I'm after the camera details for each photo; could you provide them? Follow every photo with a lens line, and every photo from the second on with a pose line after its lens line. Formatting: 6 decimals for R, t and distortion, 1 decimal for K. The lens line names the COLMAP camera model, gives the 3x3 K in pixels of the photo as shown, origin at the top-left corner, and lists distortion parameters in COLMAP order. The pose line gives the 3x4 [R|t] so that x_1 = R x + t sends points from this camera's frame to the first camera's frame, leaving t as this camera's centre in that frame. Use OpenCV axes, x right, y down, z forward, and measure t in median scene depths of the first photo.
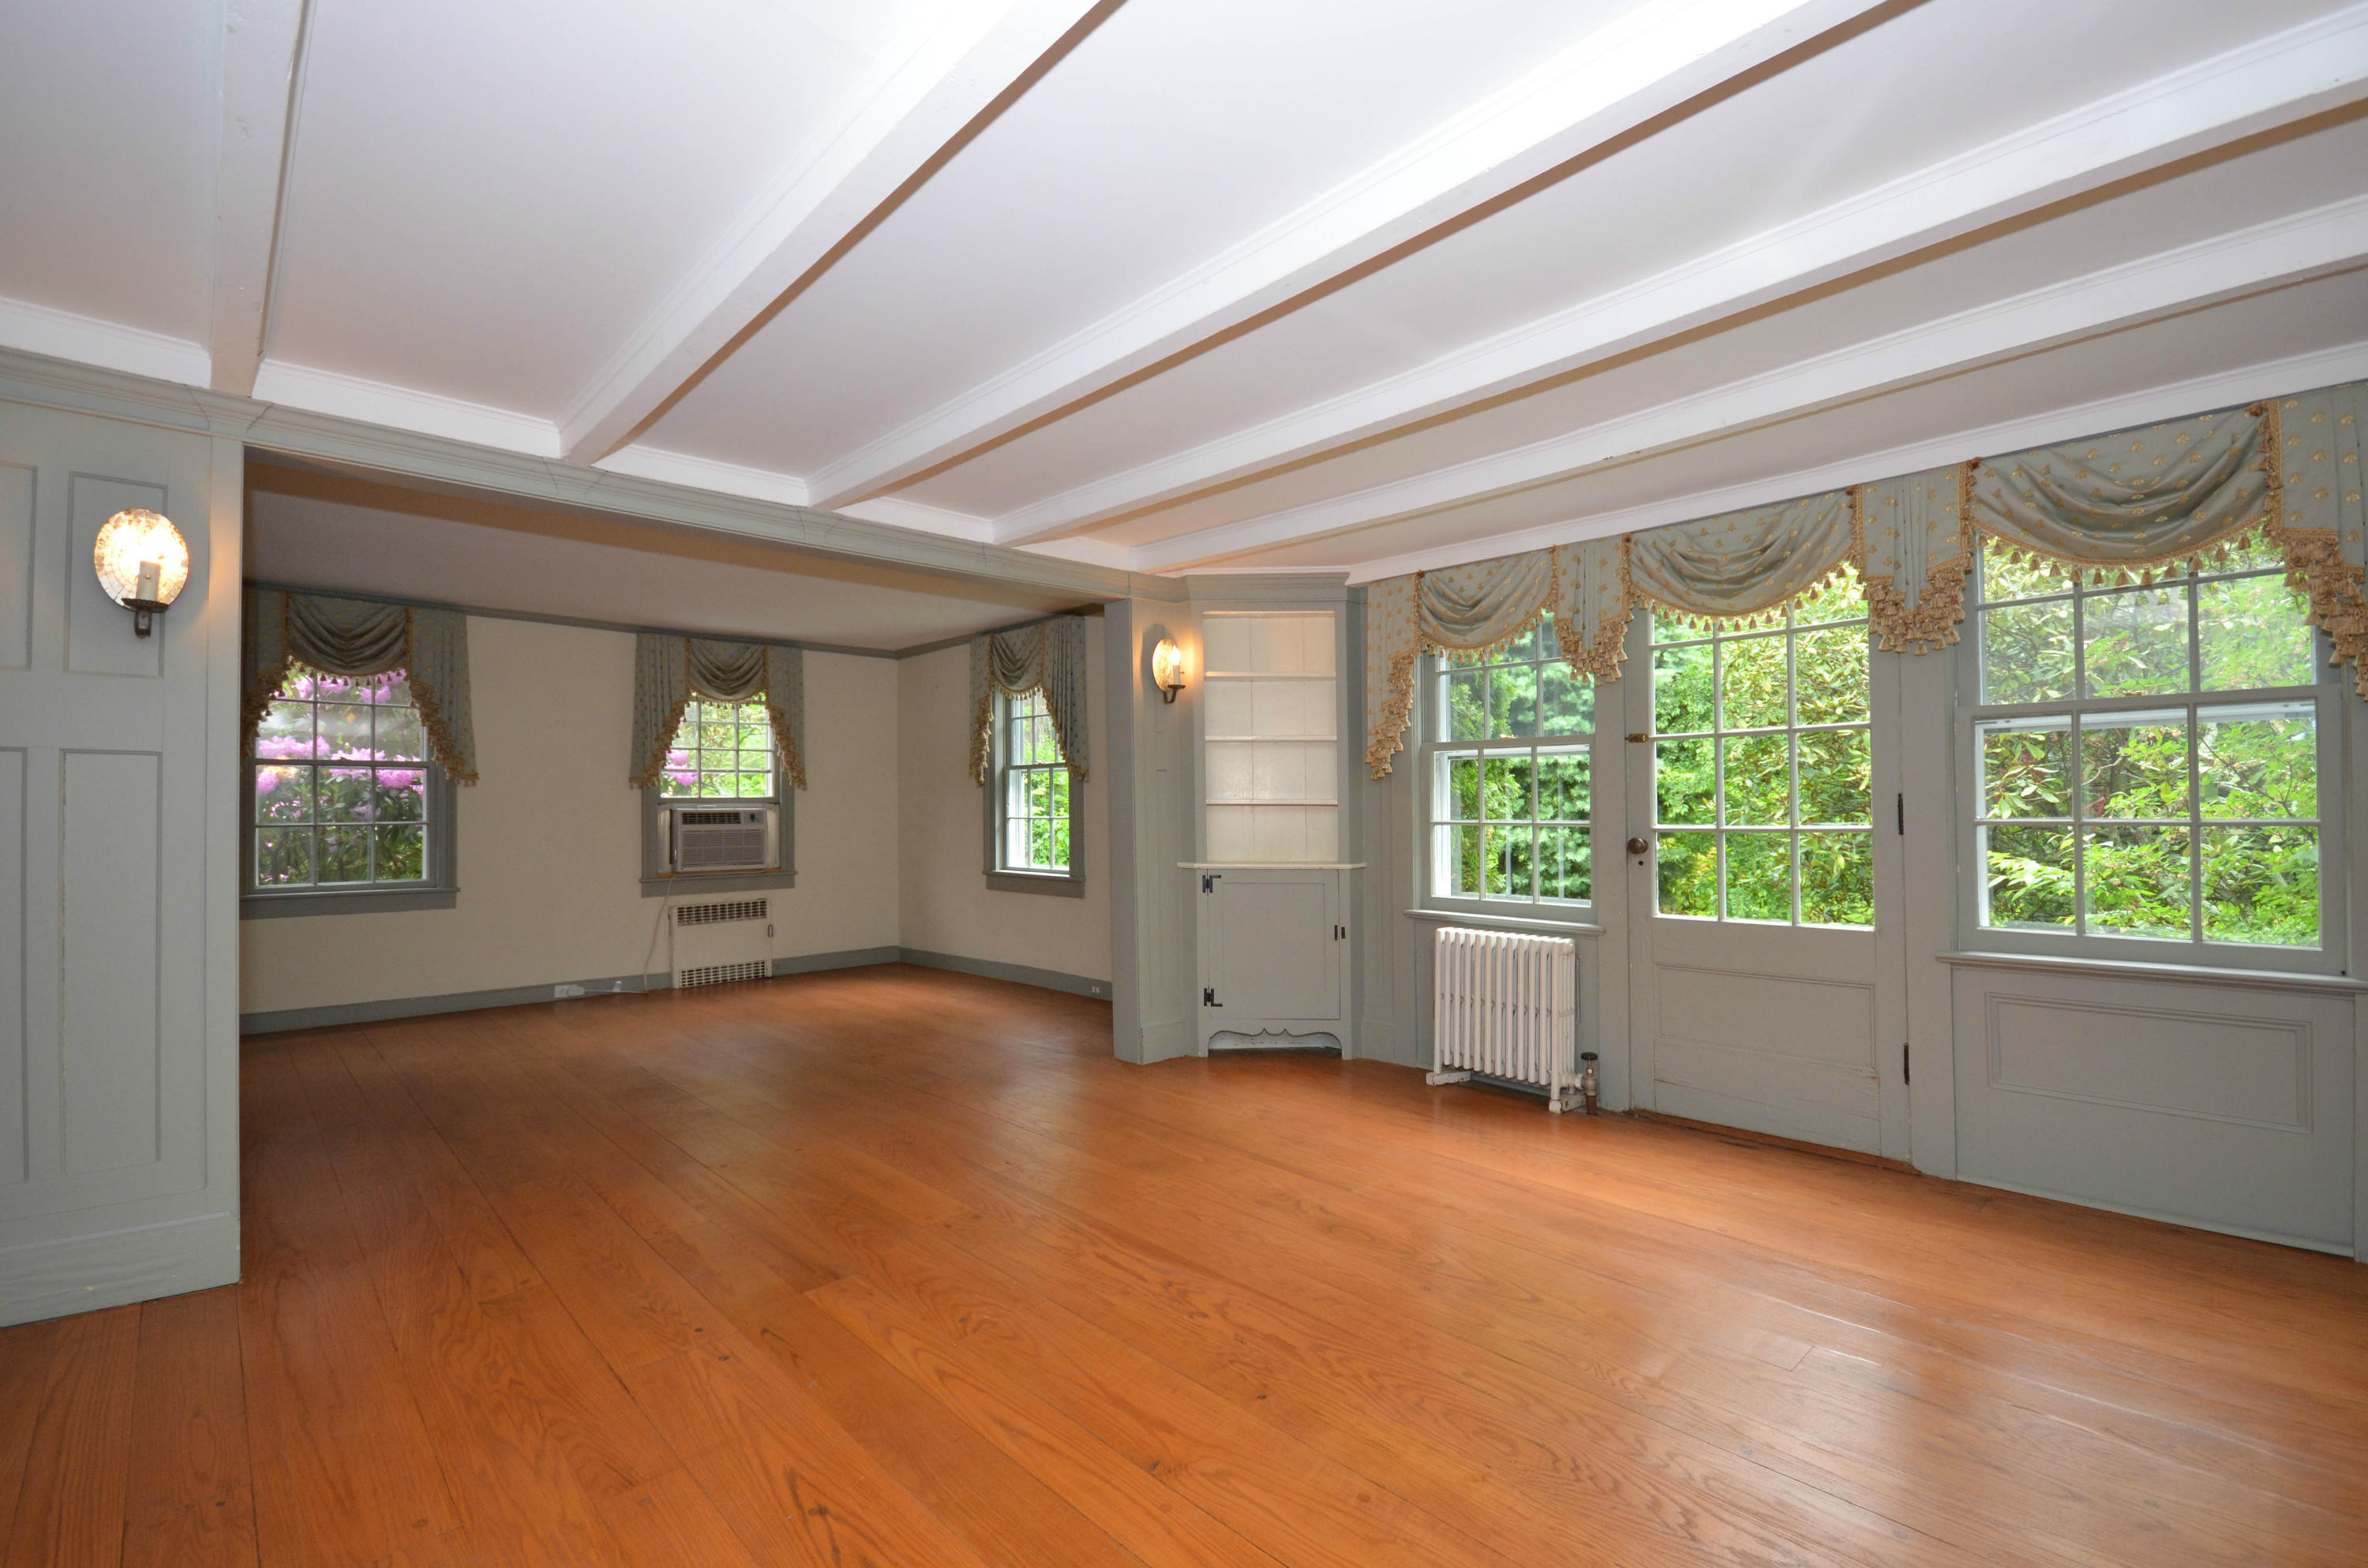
lens RADIAL K [[1035.6, 0, 1192.6], [0, 1035.6, 793.5], [0, 0, 1]] dist [0.000374, 0.000033]
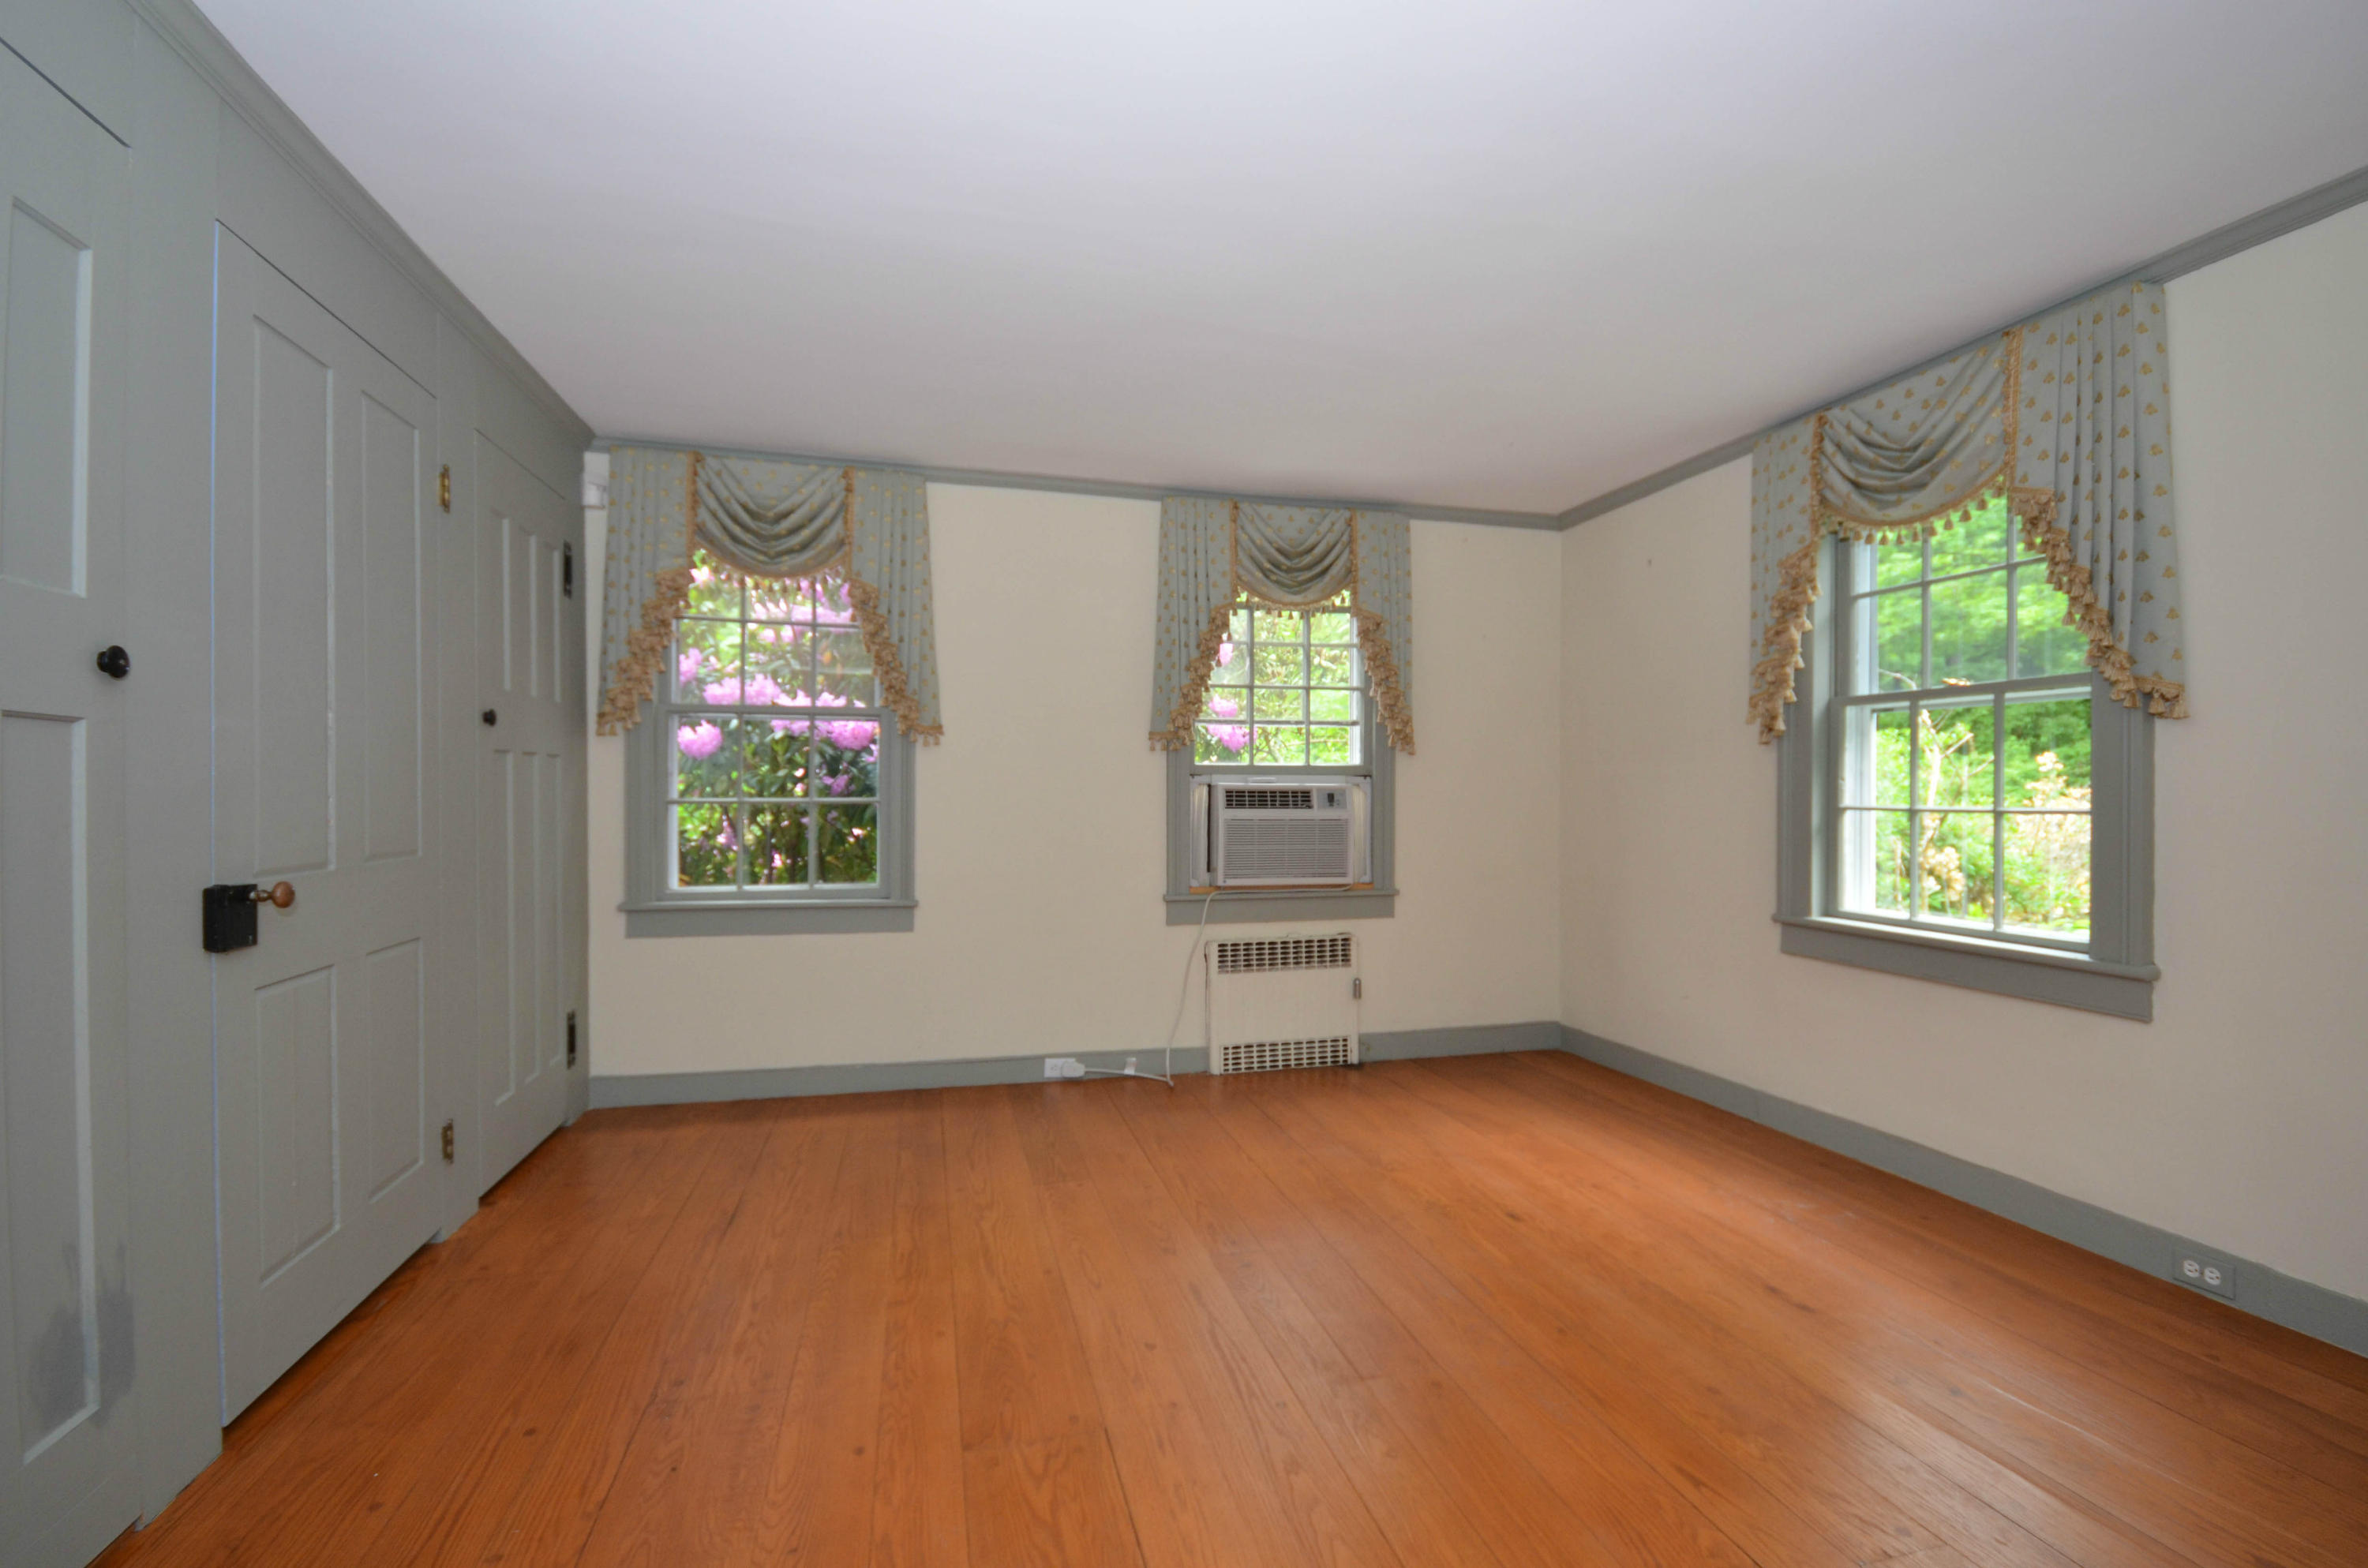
lens RADIAL K [[1035.6, 0, 1192.6], [0, 1035.6, 793.5], [0, 0, 1]] dist [0.000374, 0.000033]
pose [[0.876420, 0.012851, -0.481375, -0.219257], [-0.003684, 0.999794, 0.019982, 0.009054], [0.481533, -0.015739, 0.876287, 0.463514]]
